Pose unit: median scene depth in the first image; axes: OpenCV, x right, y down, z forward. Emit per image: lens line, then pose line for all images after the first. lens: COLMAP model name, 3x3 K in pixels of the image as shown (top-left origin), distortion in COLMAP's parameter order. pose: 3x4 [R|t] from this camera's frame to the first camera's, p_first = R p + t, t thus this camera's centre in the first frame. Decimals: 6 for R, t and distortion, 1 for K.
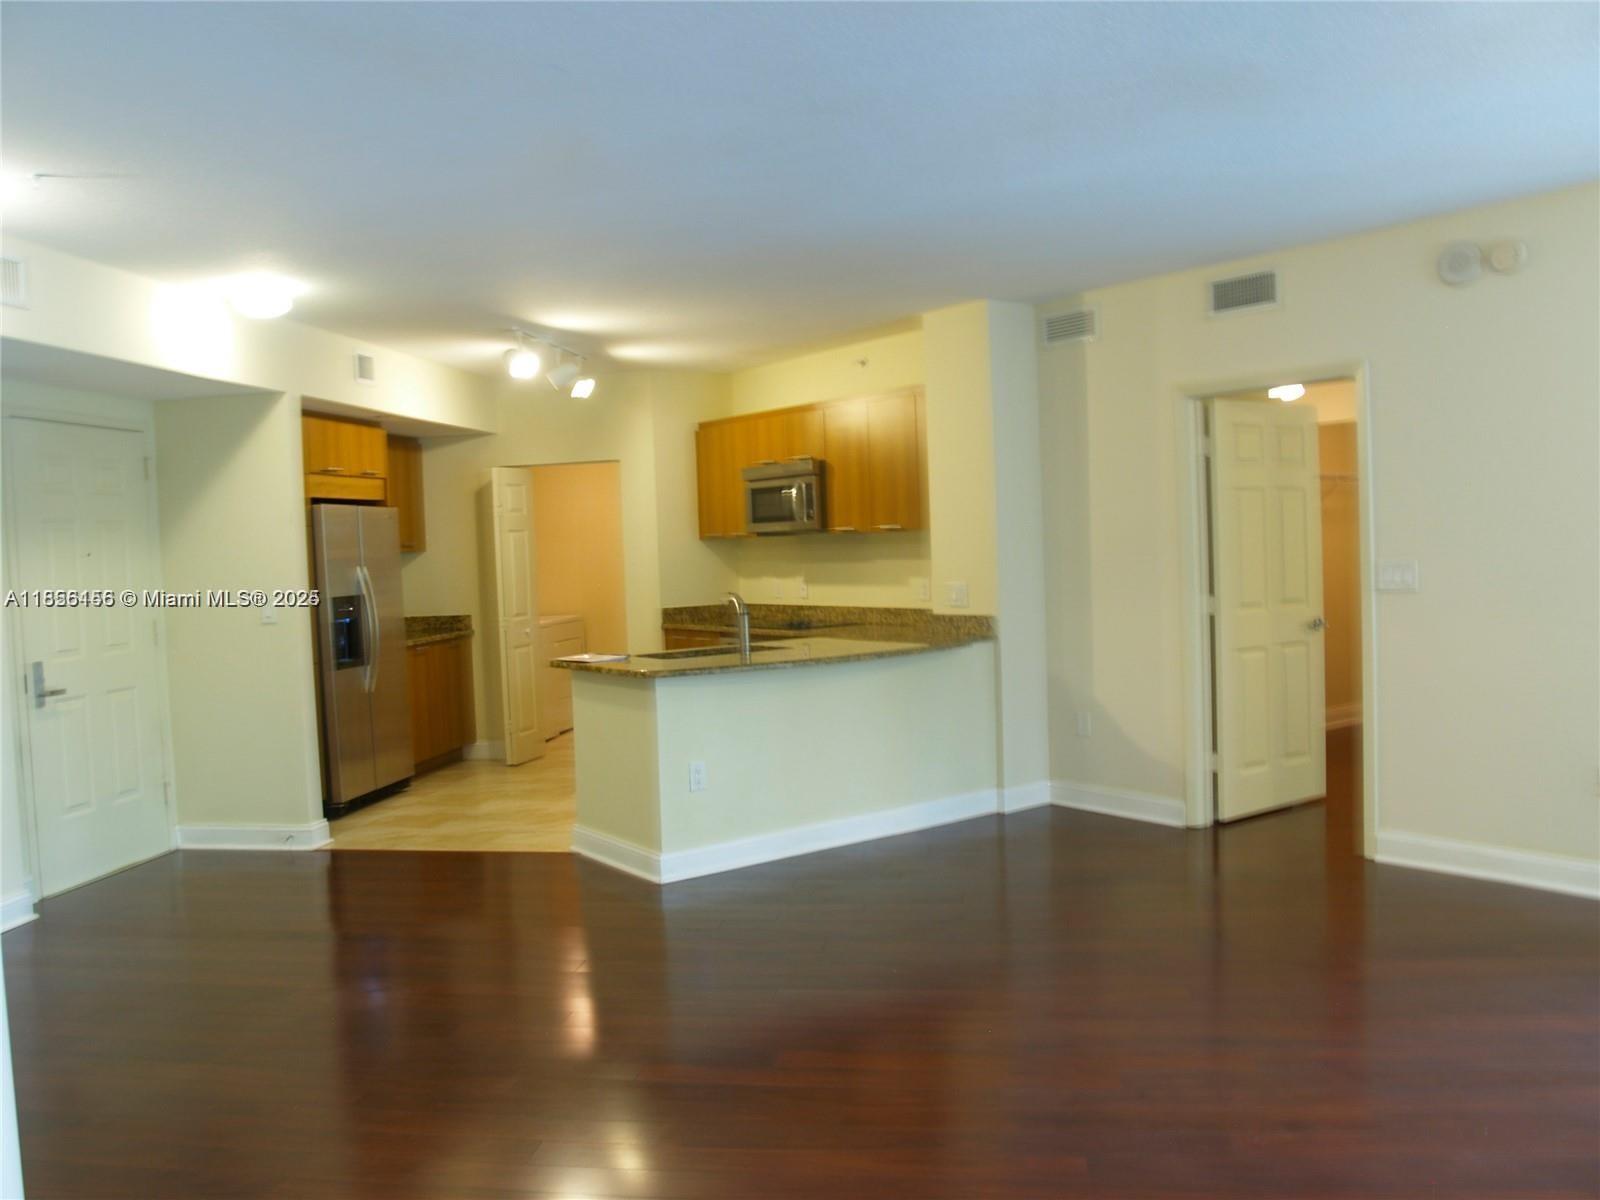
lens RADIAL K [[1252.3, 0, 800.0], [0, 1252.3, 600.0], [0, 0, 1]] dist [-0.001389, -0.000401]
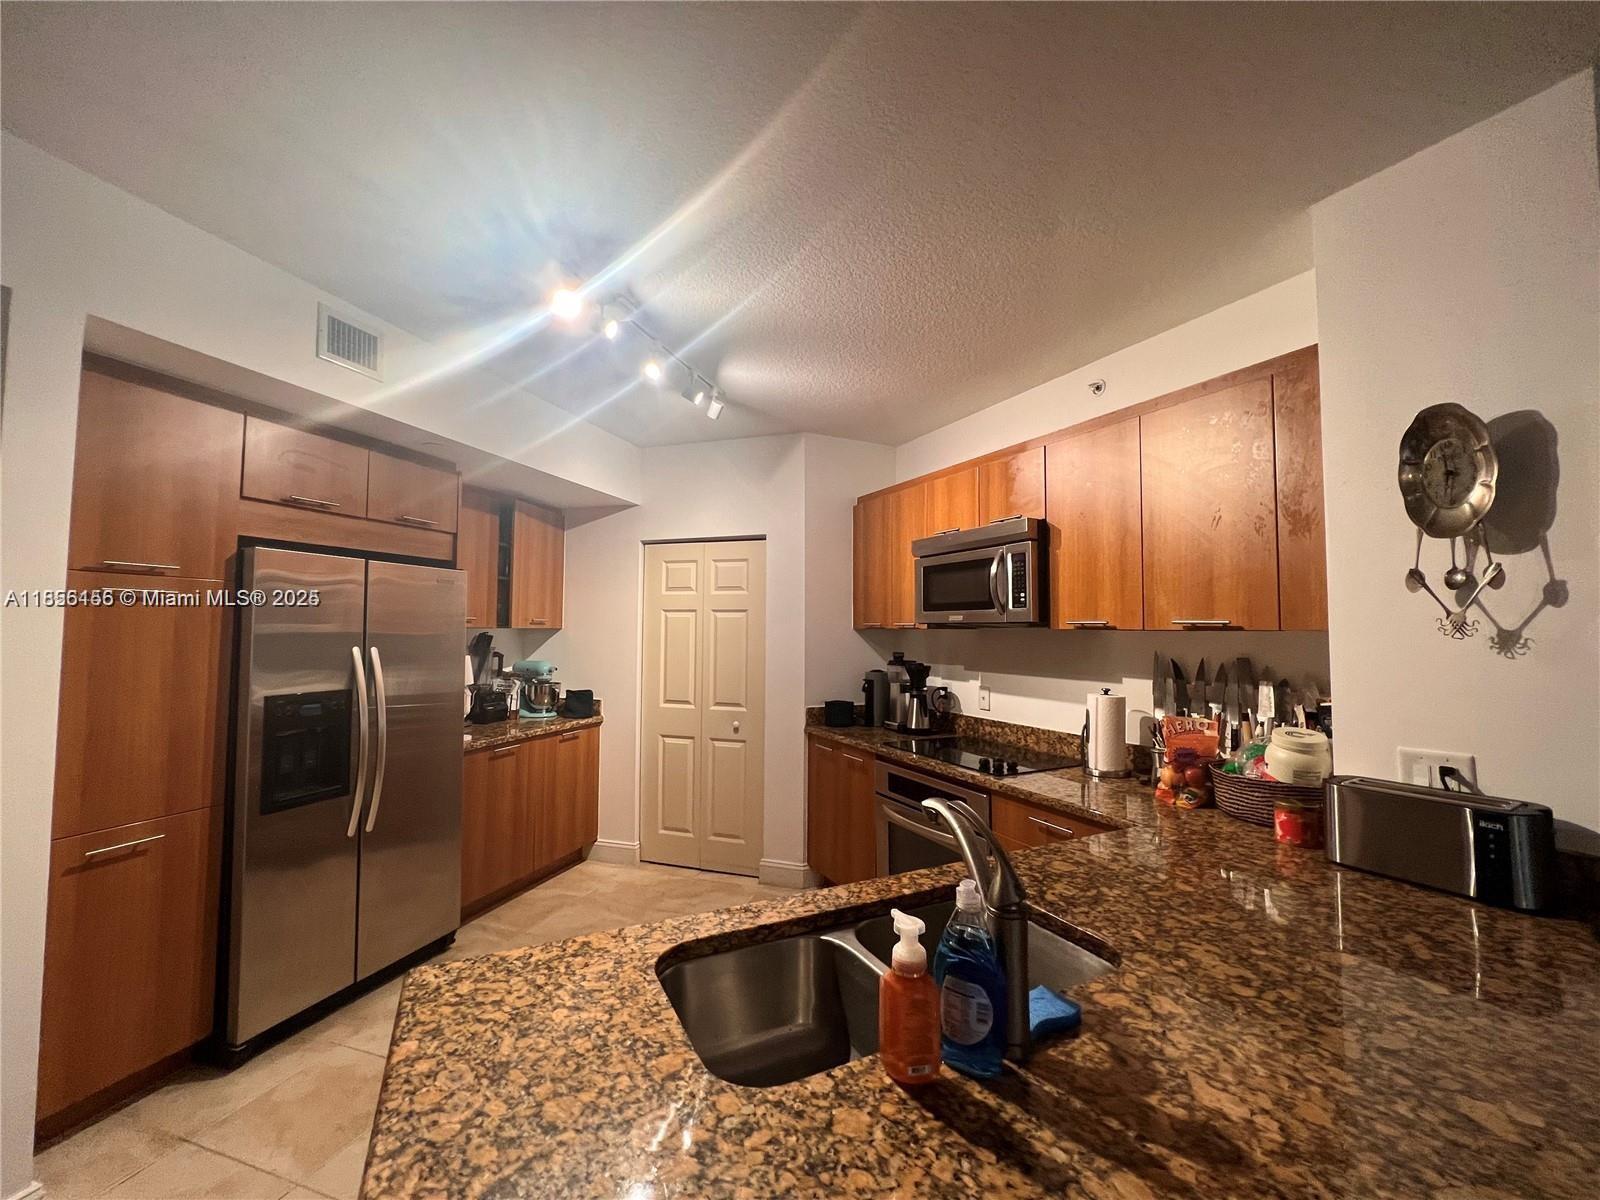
lens RADIAL K [[638.8, 0, 800.0], [0, 638.8, 600.0], [0, 0, 1]] dist [-0.000141, -0.000014]
pose [[0.988170, 0.035578, -0.149177, -0.065731], [-0.049482, 0.994661, -0.090558, -0.033913], [0.145159, 0.096868, 0.984655, 0.715327]]
